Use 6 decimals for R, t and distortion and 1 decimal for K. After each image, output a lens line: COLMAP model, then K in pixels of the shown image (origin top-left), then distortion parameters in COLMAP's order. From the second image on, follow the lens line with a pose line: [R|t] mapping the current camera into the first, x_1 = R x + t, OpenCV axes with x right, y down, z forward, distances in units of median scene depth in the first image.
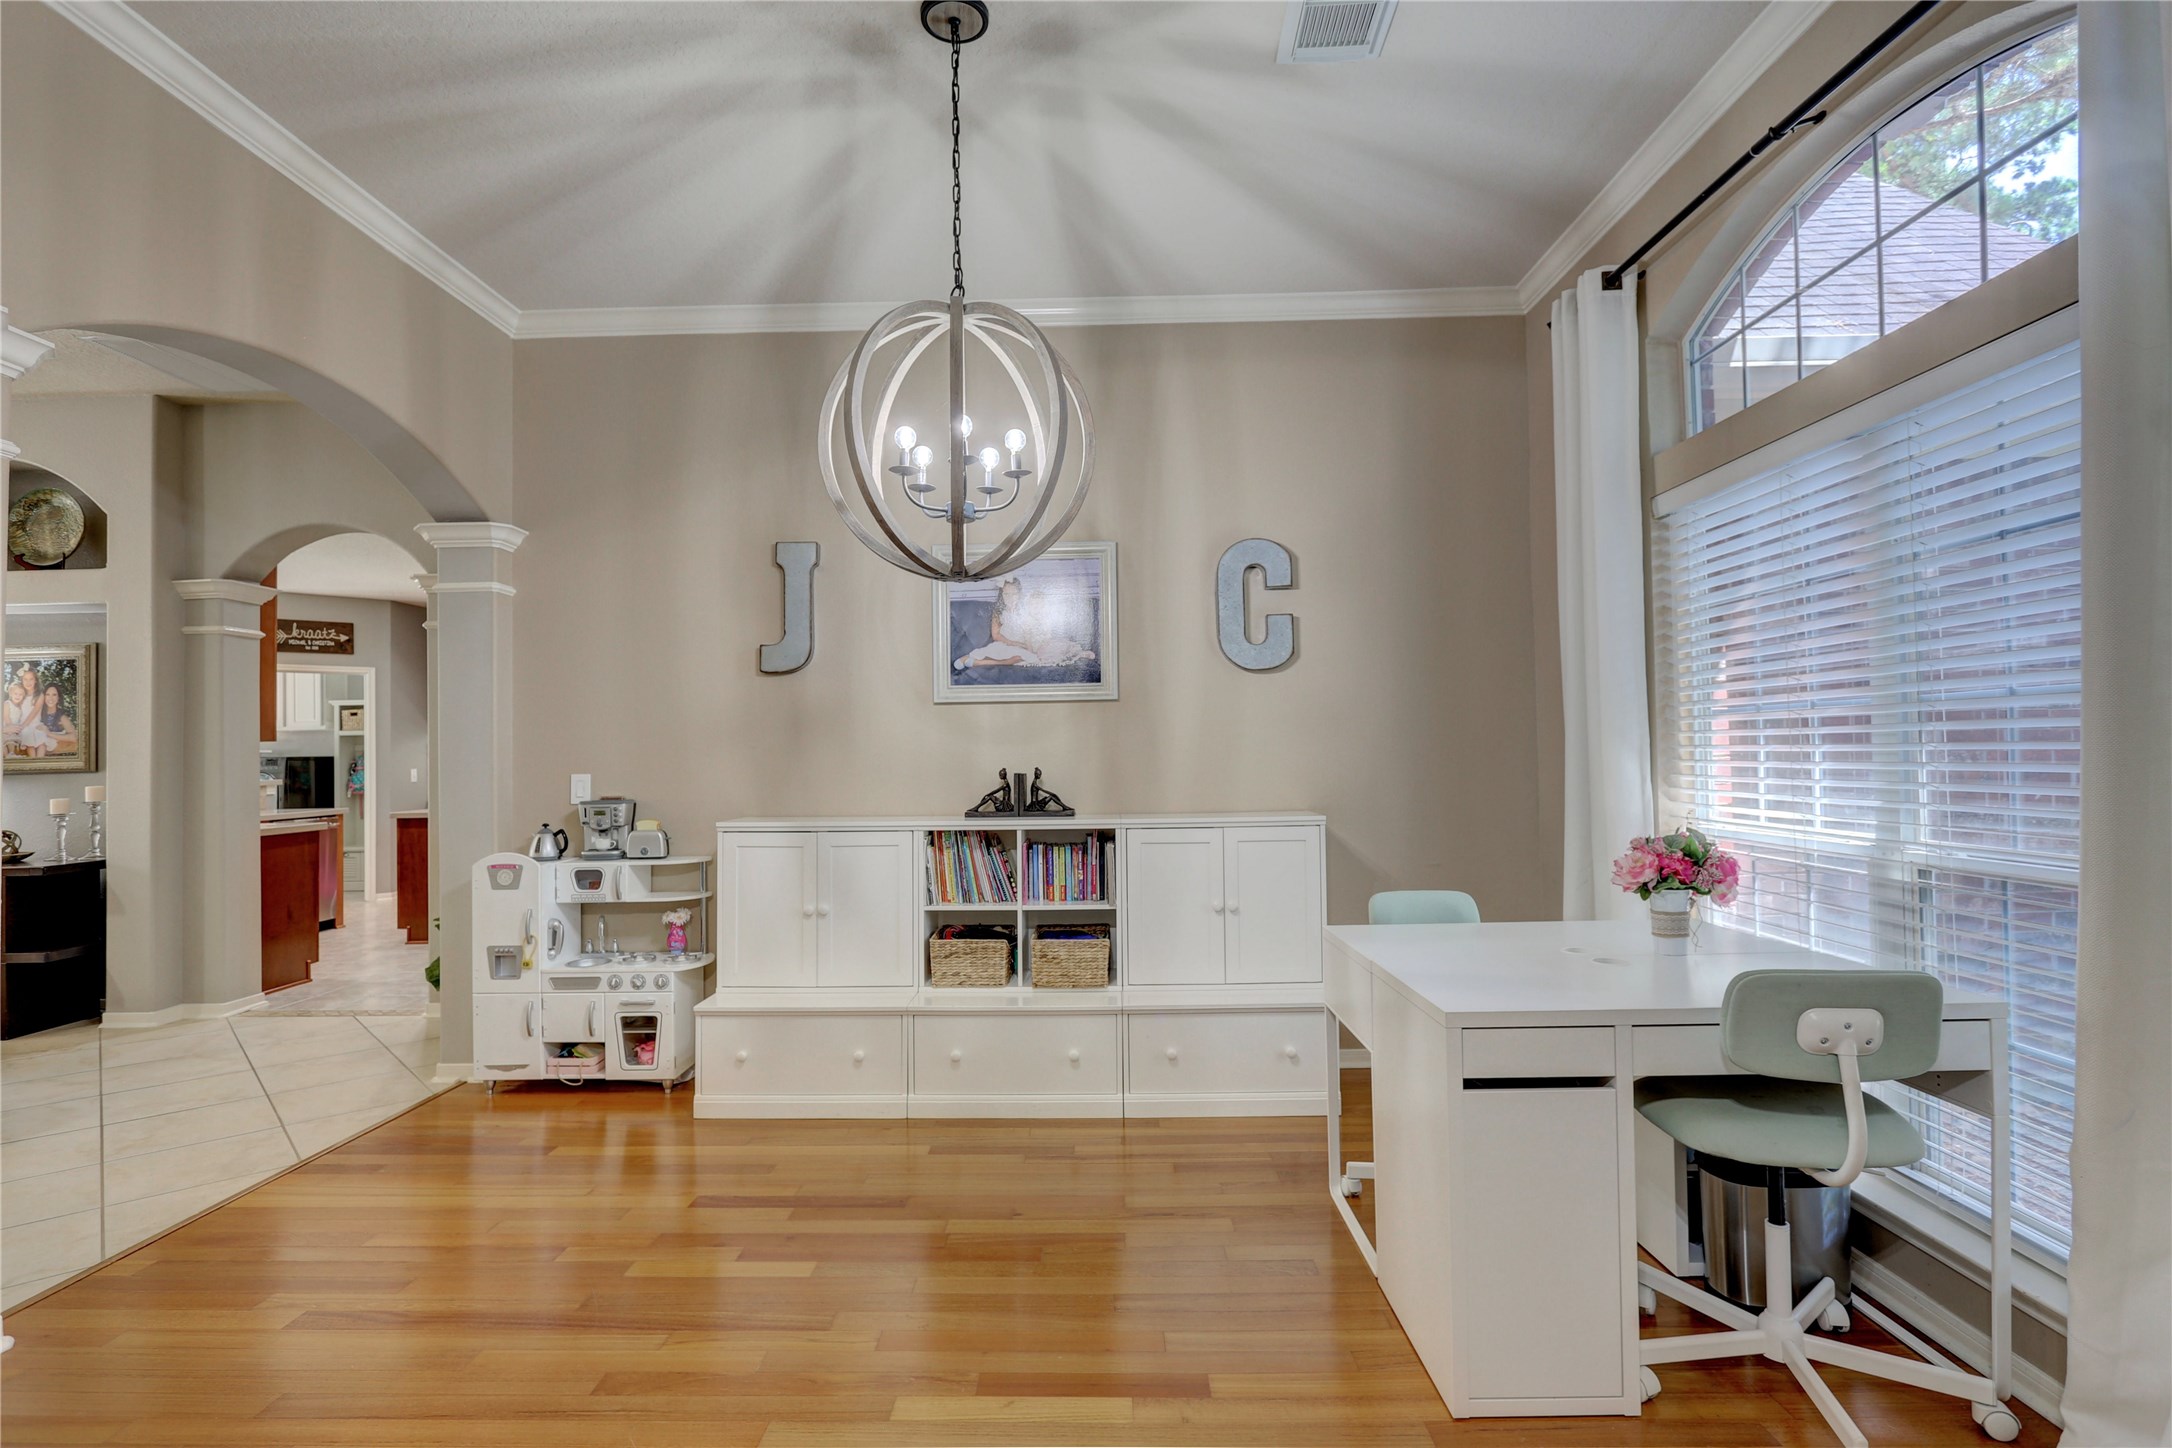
lens RADIAL K [[1052.6, 0, 1086.0], [0, 1052.6, 724.0], [0, 0, 1]] dist [-0.001190, -0.000009]
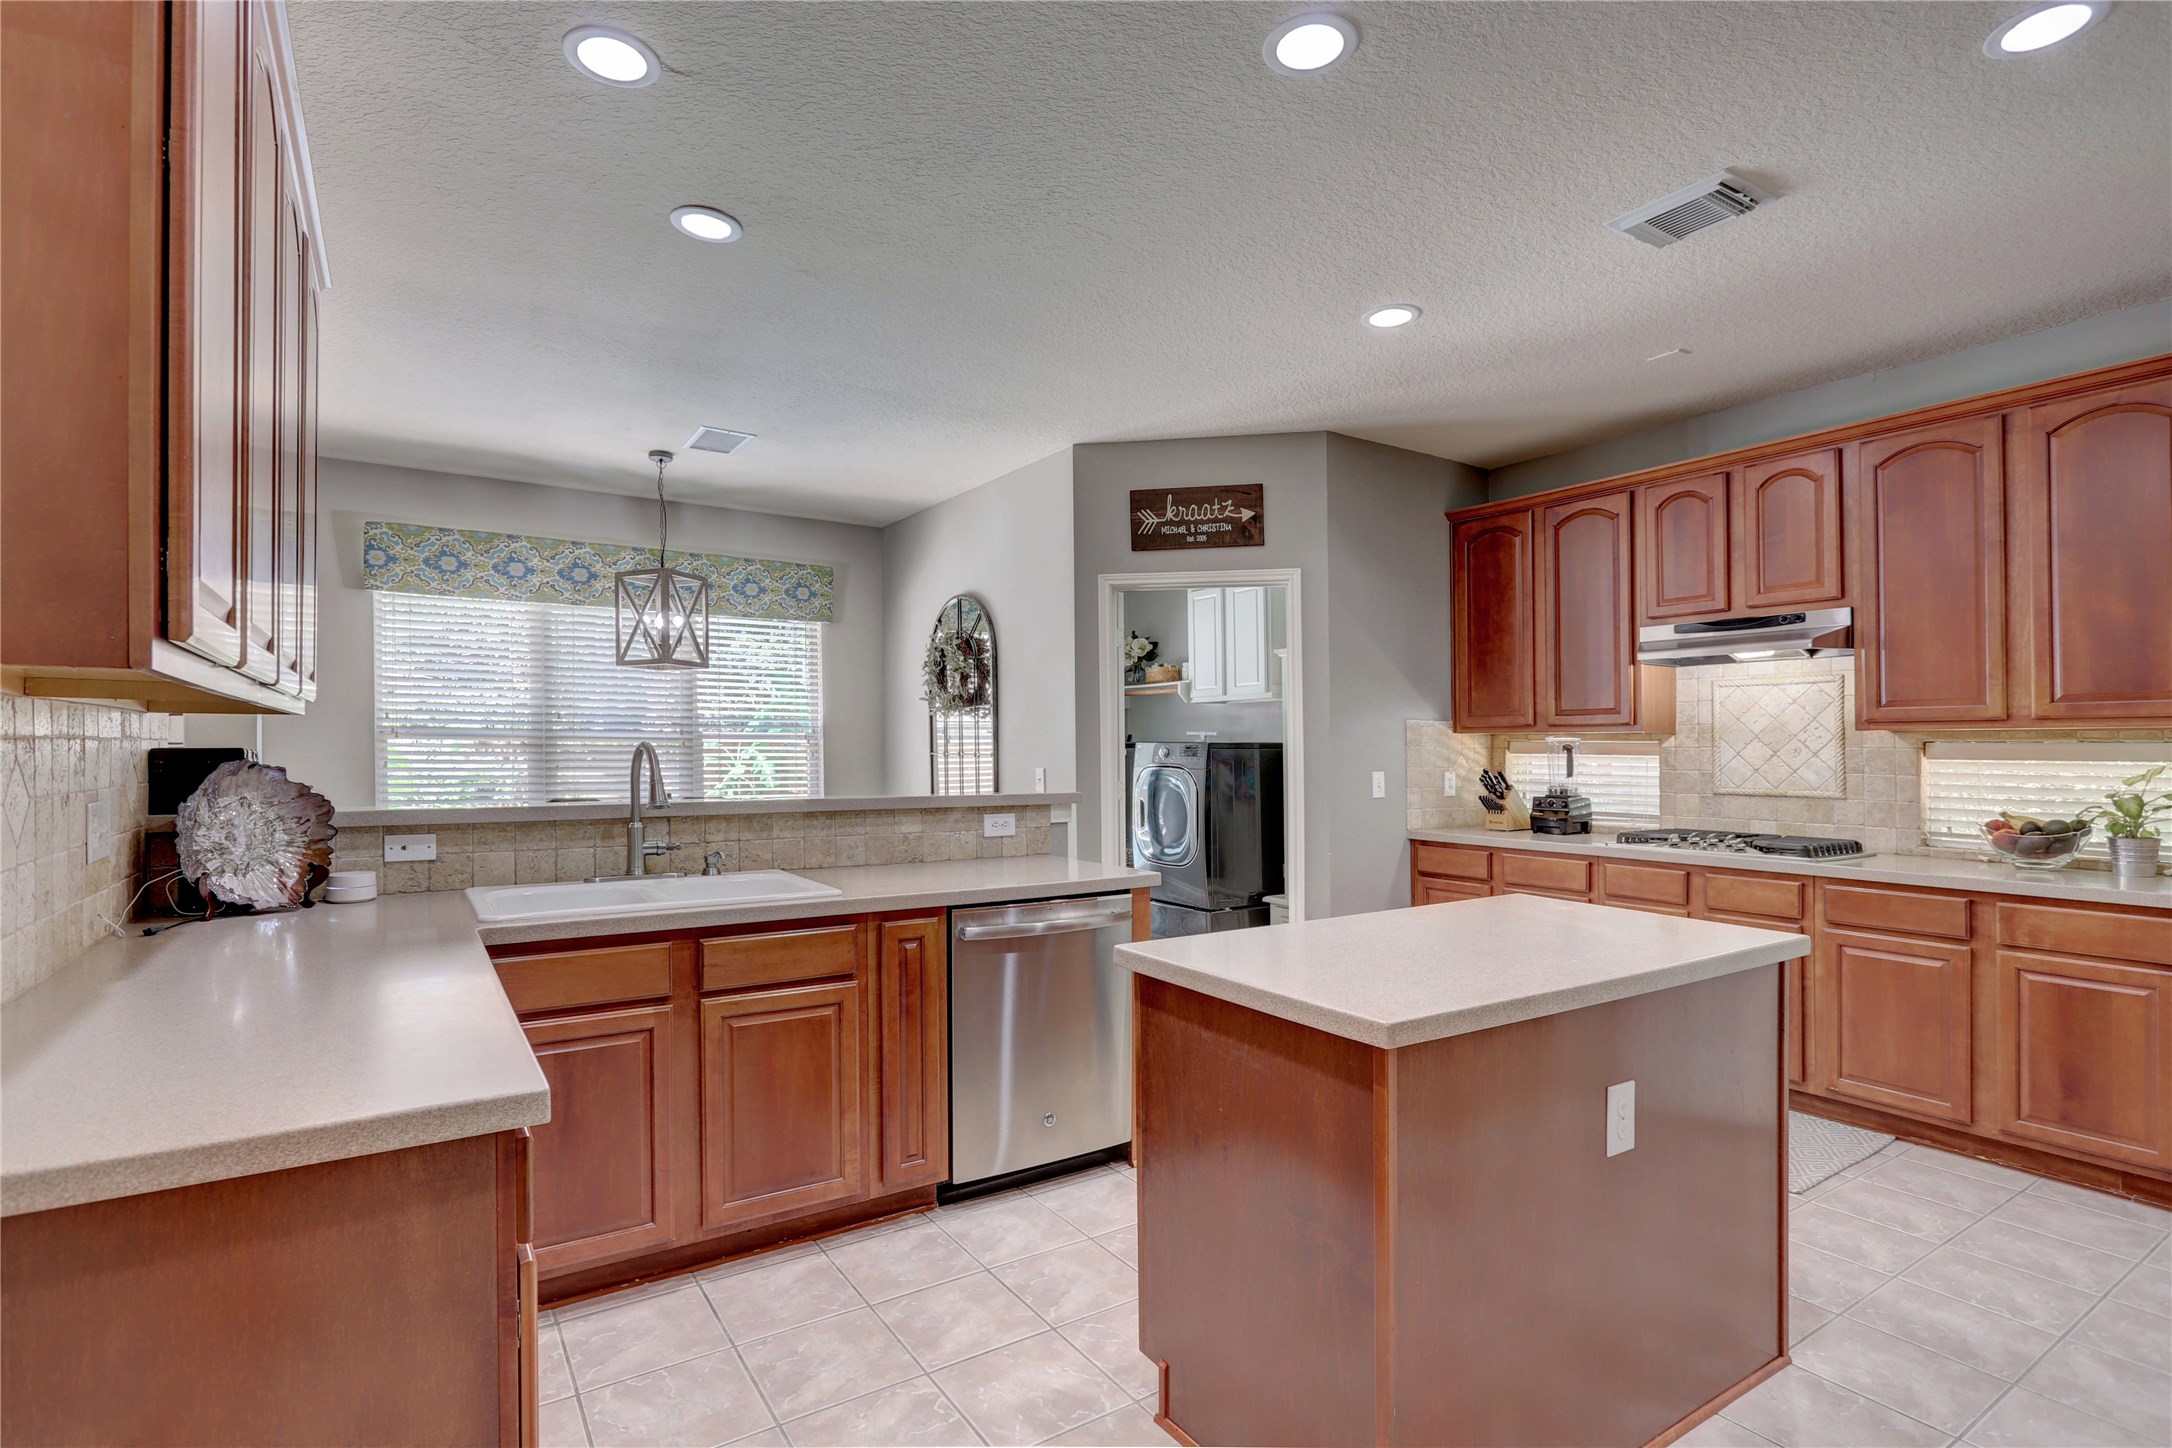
lens RADIAL K [[1052.6, 0, 1086.0], [0, 1052.6, 724.0], [0, 0, 1]] dist [-0.001190, -0.000009]
pose [[0.566705, 0.007383, -0.823888, -0.336938], [0.013931, 0.999731, 0.018541, 0.009621], [0.823803, -0.021985, 0.566449, 0.661227]]
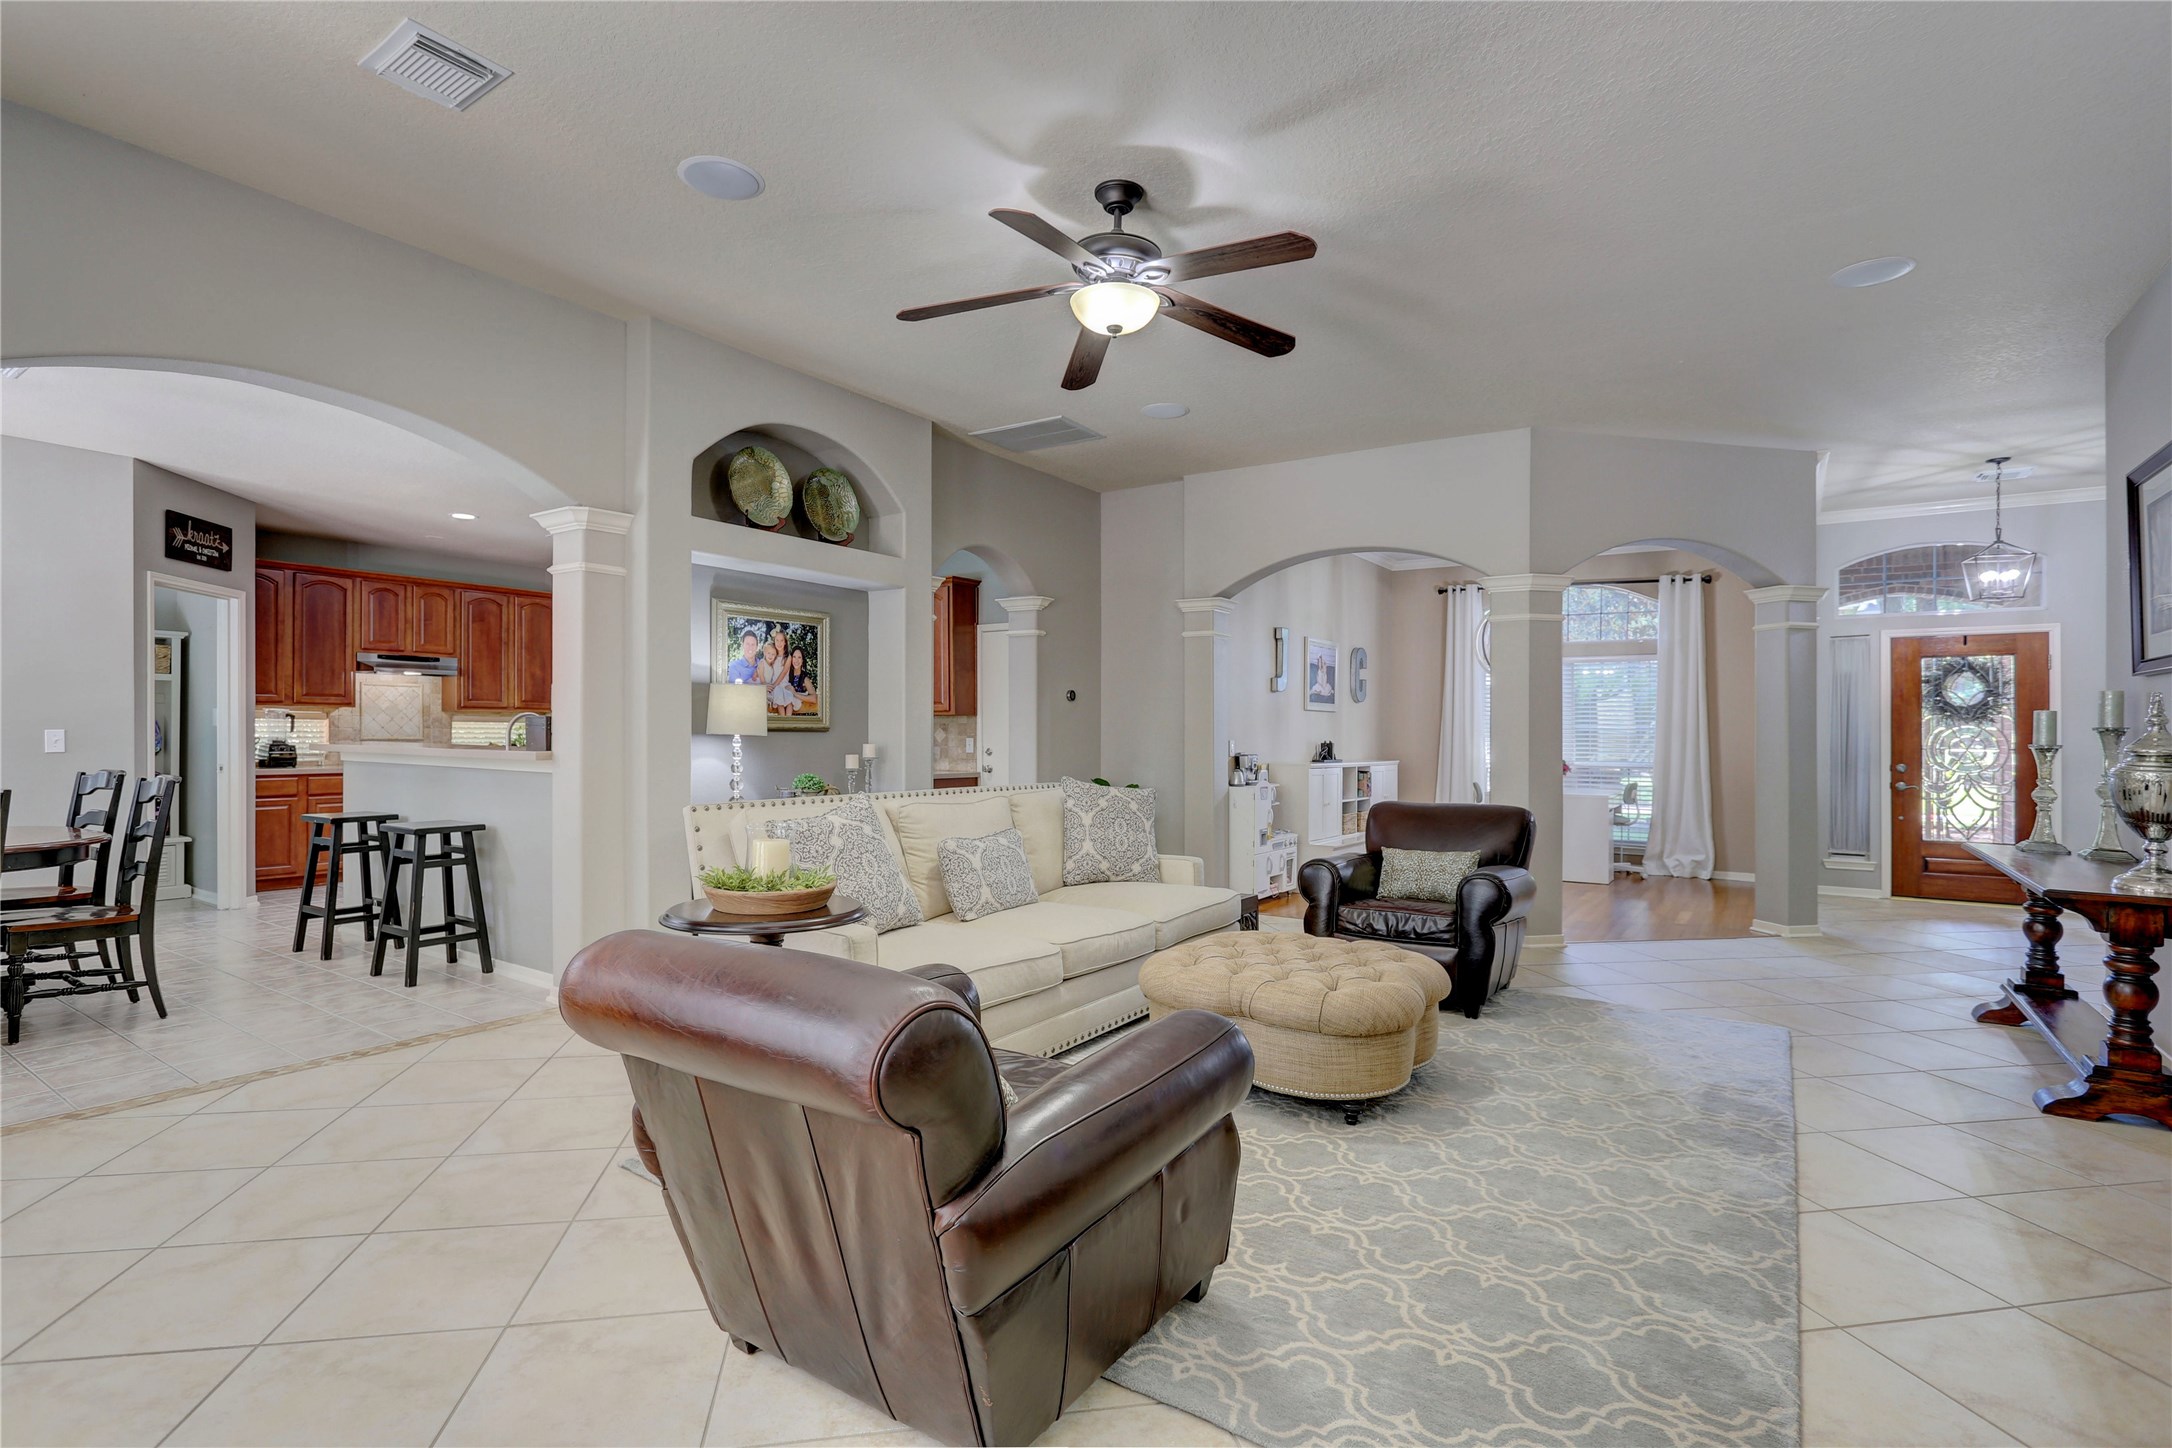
lens RADIAL K [[1052.6, 0, 1086.0], [0, 1052.6, 724.0], [0, 0, 1]] dist [-0.001190, -0.000009]
pose [[0.549837, 0.028898, 0.834772, -1.007894], [-0.041755, 0.999103, -0.007084, 0.020467], [-0.834228, -0.030961, 0.550550, 0.102526]]
